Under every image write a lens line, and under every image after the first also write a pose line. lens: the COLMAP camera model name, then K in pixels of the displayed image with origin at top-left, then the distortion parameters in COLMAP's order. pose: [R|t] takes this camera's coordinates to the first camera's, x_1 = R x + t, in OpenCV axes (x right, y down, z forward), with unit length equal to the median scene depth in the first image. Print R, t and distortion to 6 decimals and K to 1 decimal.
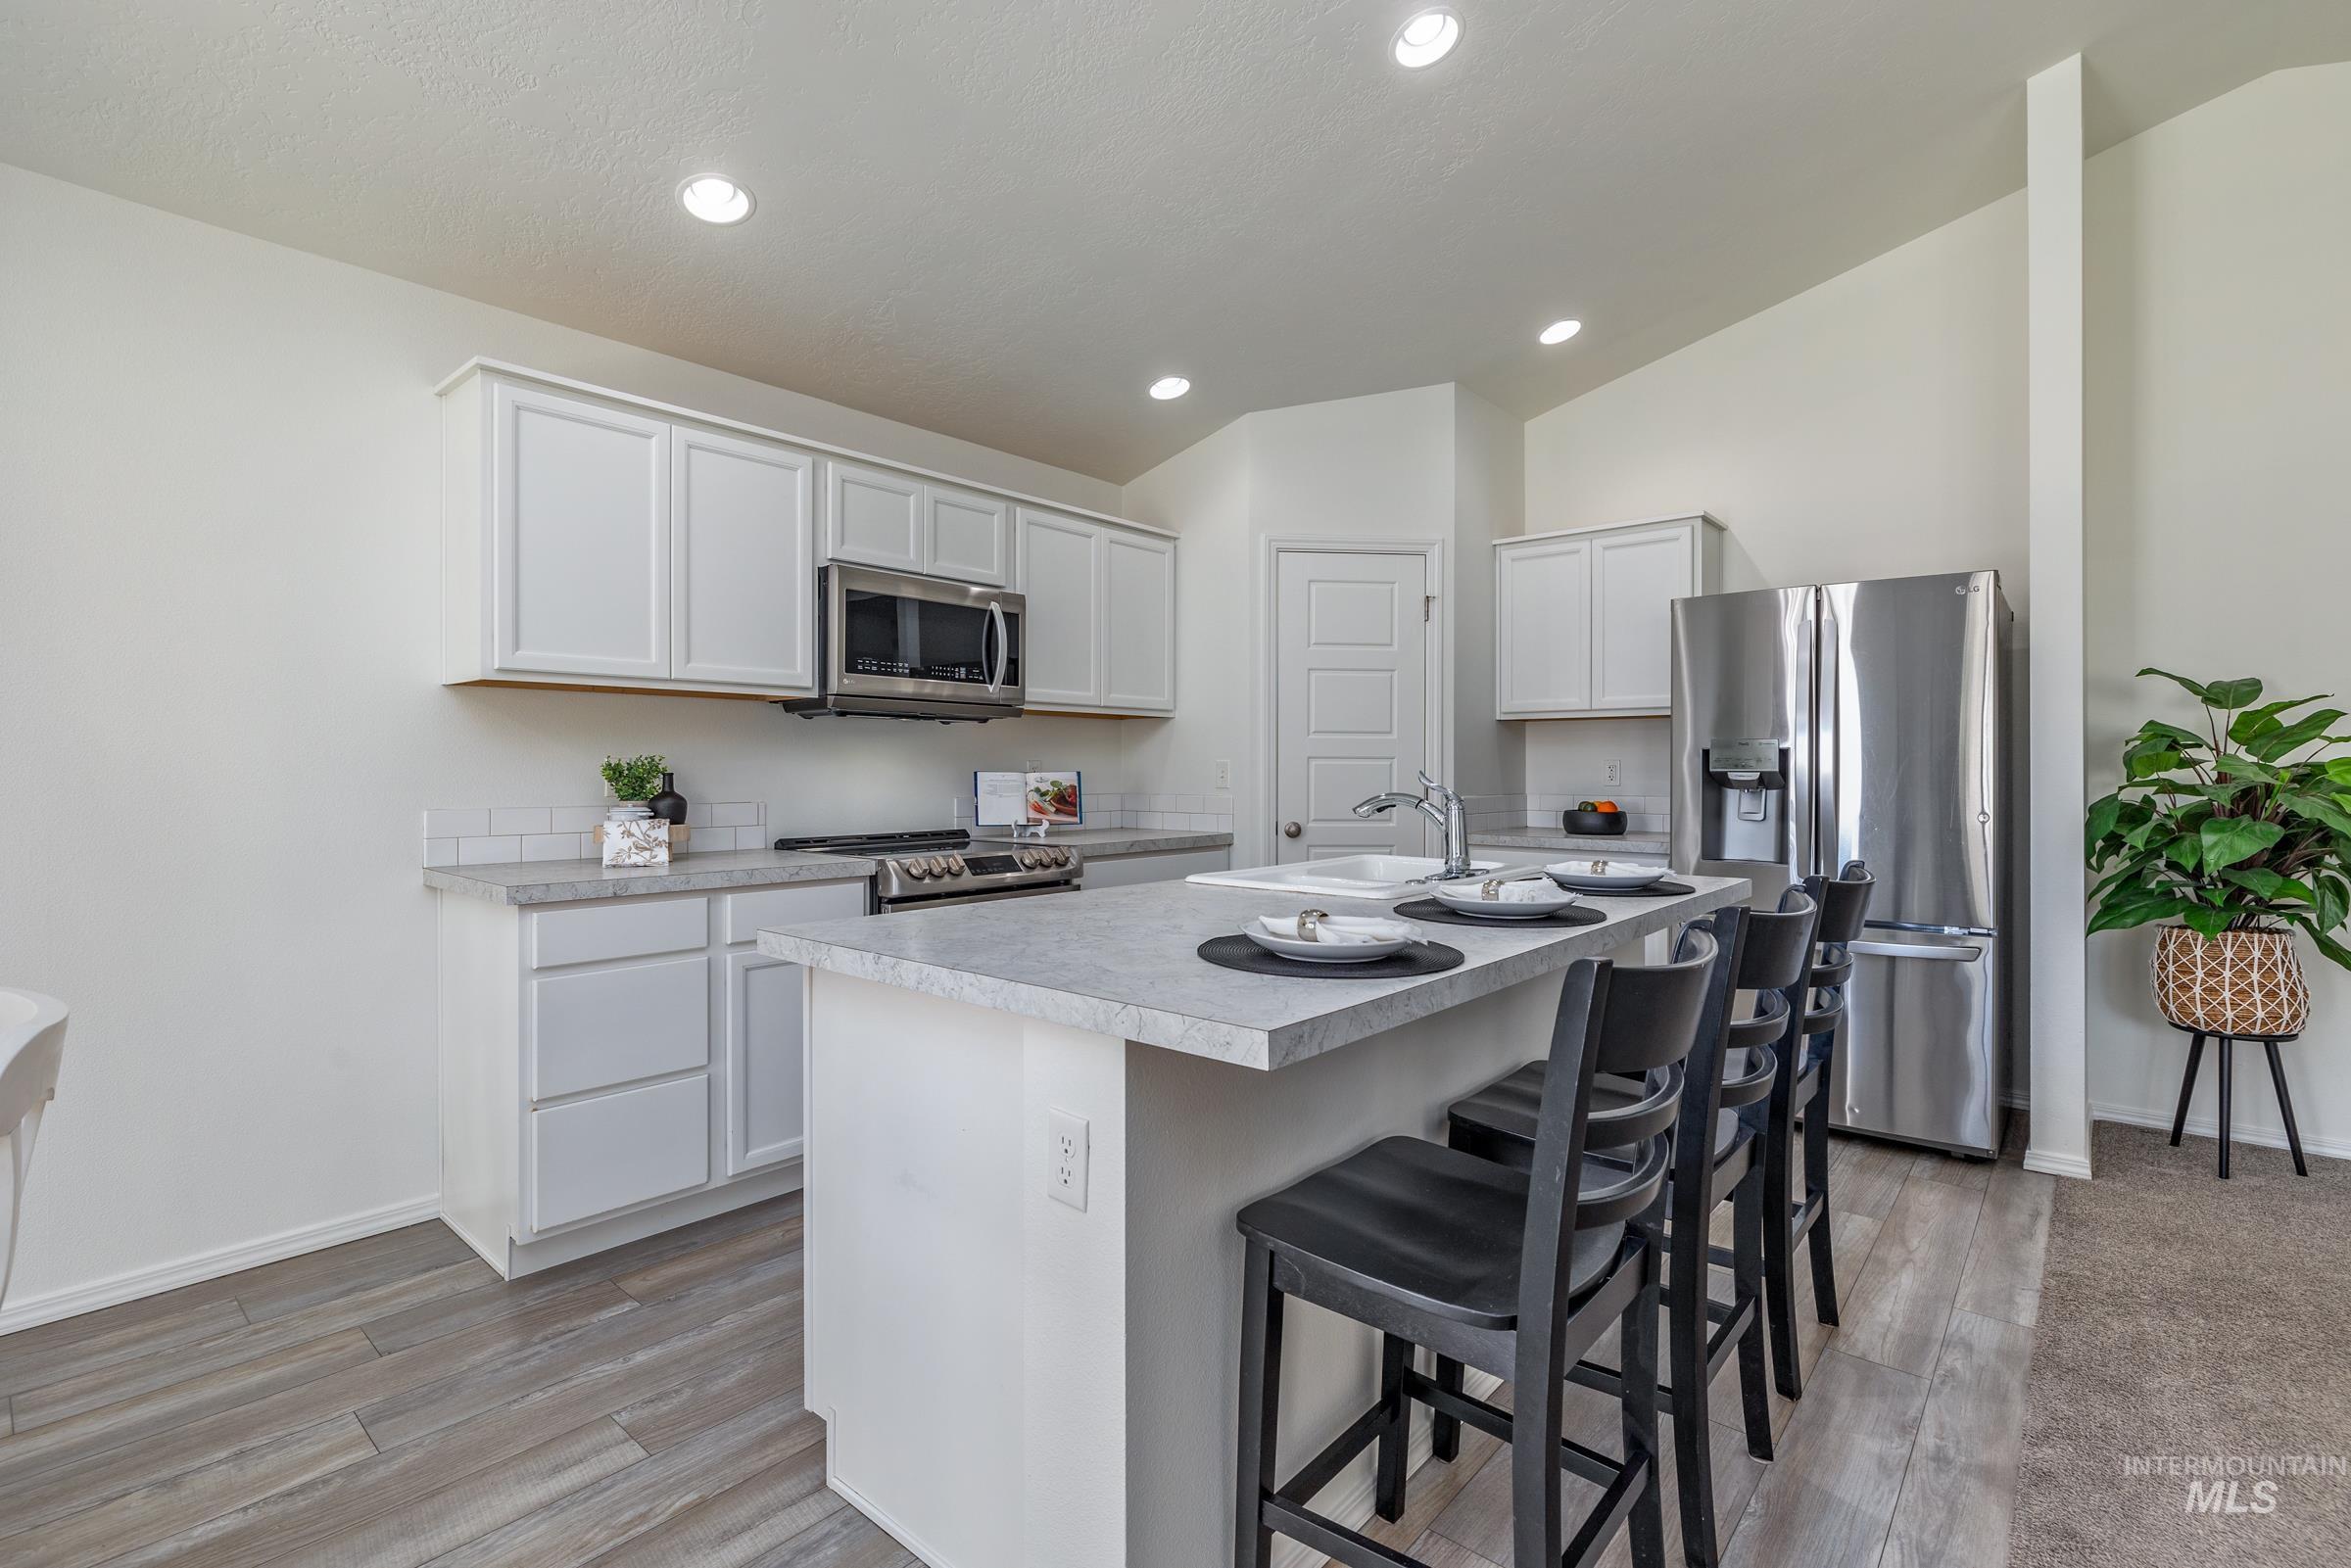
lens RADIAL K [[1076.8, 0, 1184.4], [0, 1076.8, 778.5], [0, 0, 1]] dist [-0.004461, 0.000432]
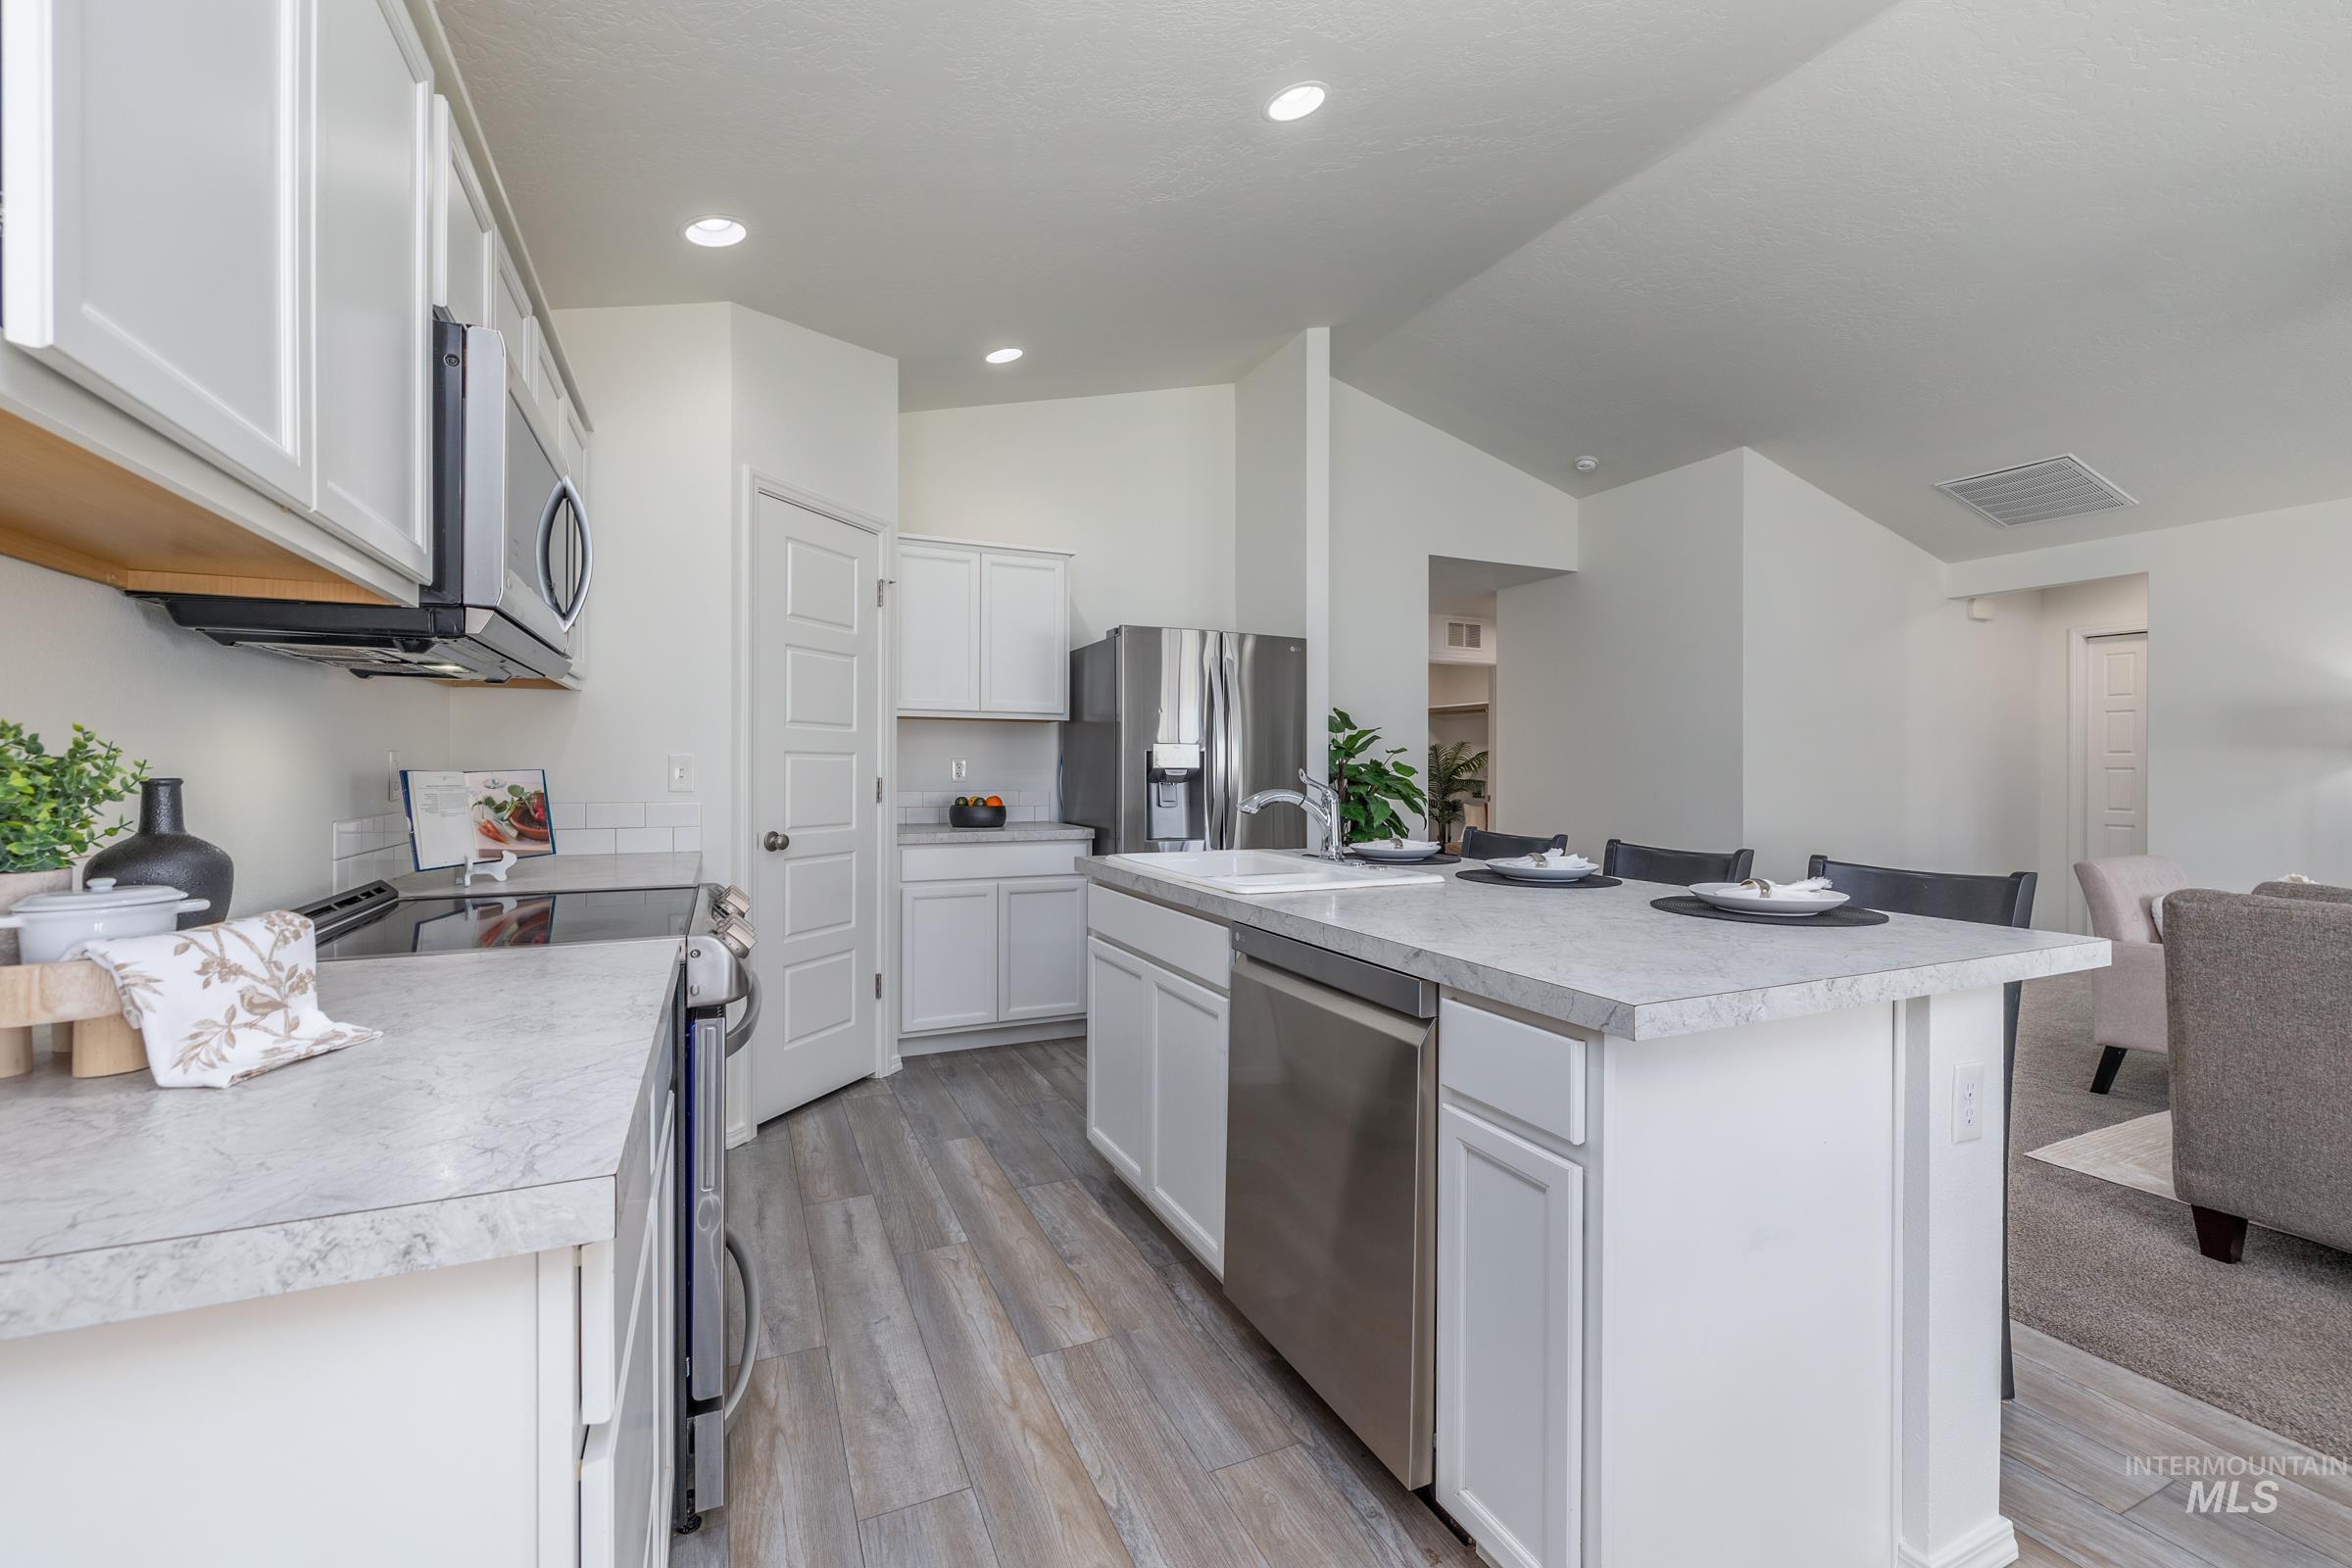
lens RADIAL K [[987.2, 0, 1186.2], [0, 987.2, 772.7], [0, 0, 1]] dist [-0.000516, -0.000225]
pose [[0.410781, -0.004197, 0.911725, -0.522563], [0.005572, 0.999982, 0.002092, -0.004473], [-0.911717, 0.004220, 0.410797, 0.485060]]
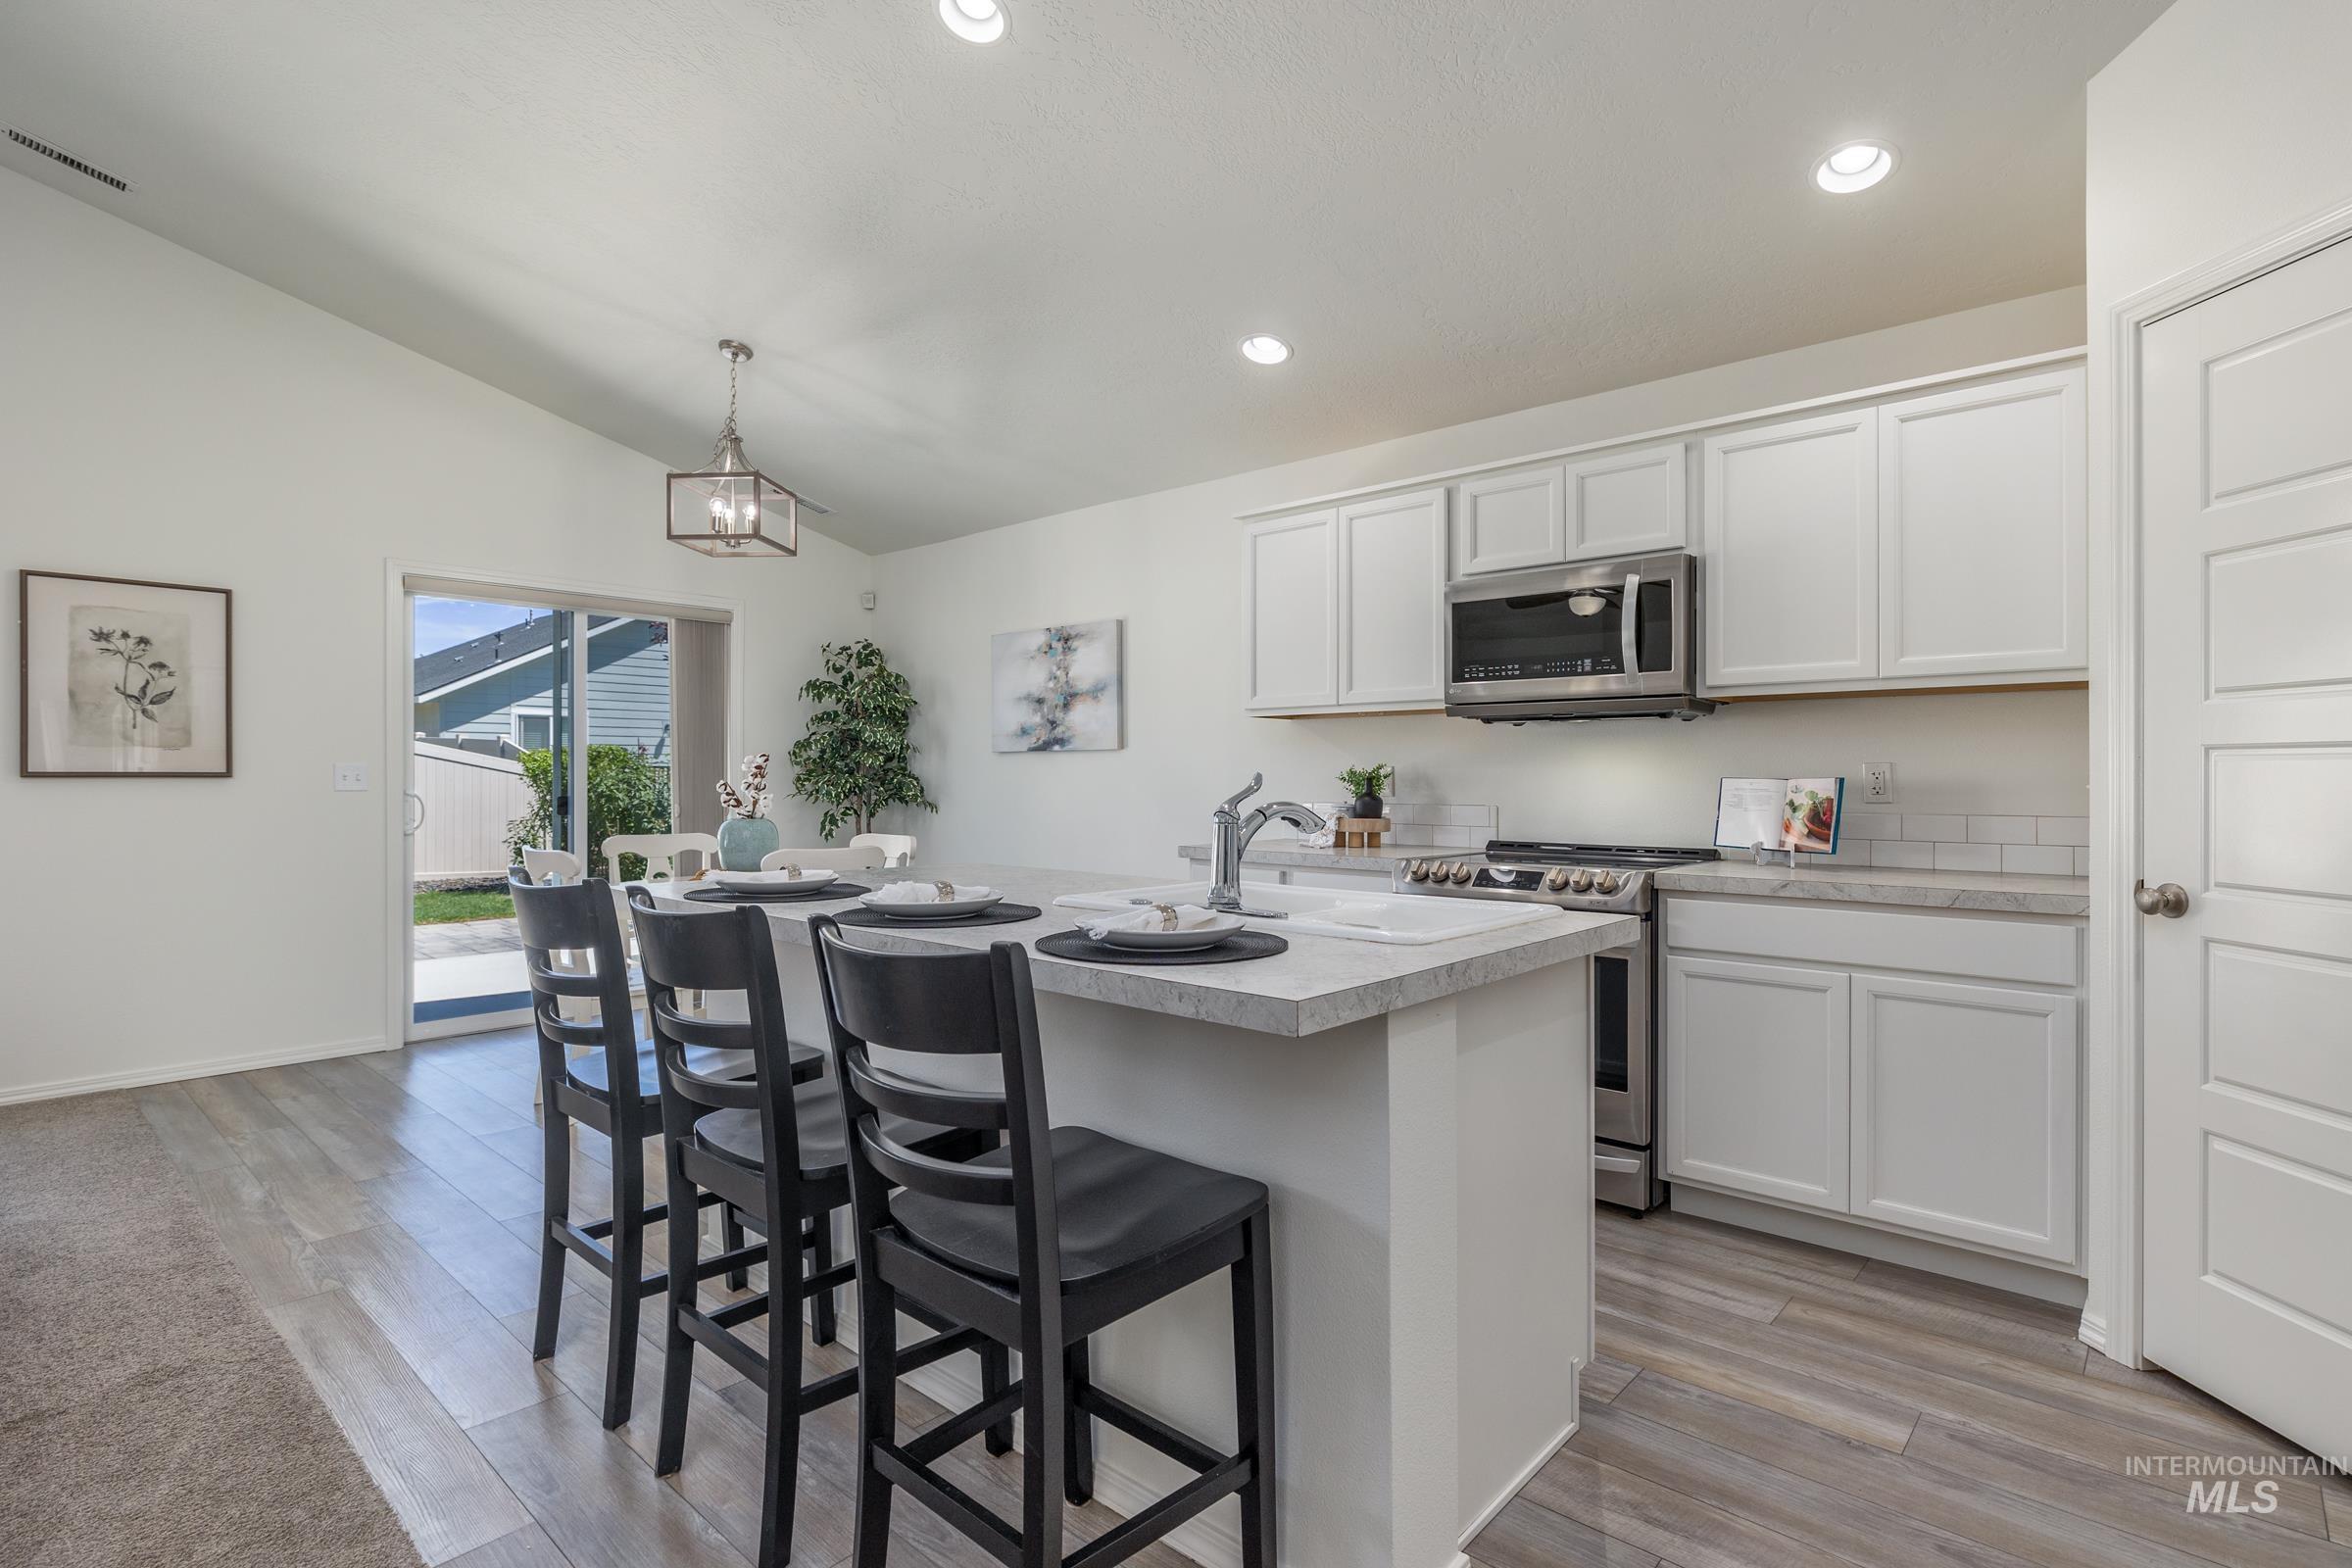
lens RADIAL K [[1137.3, 0, 1176.0], [0, 1137.3, 776.0], [0, 0, 1]] dist [-0.008462, 0.001991]
pose [[-0.025735, -0.002577, -0.999665, 0.713057], [-0.012572, 0.999918, -0.002254, -0.000971], [0.999590, 0.012510, -0.025765, 0.672369]]
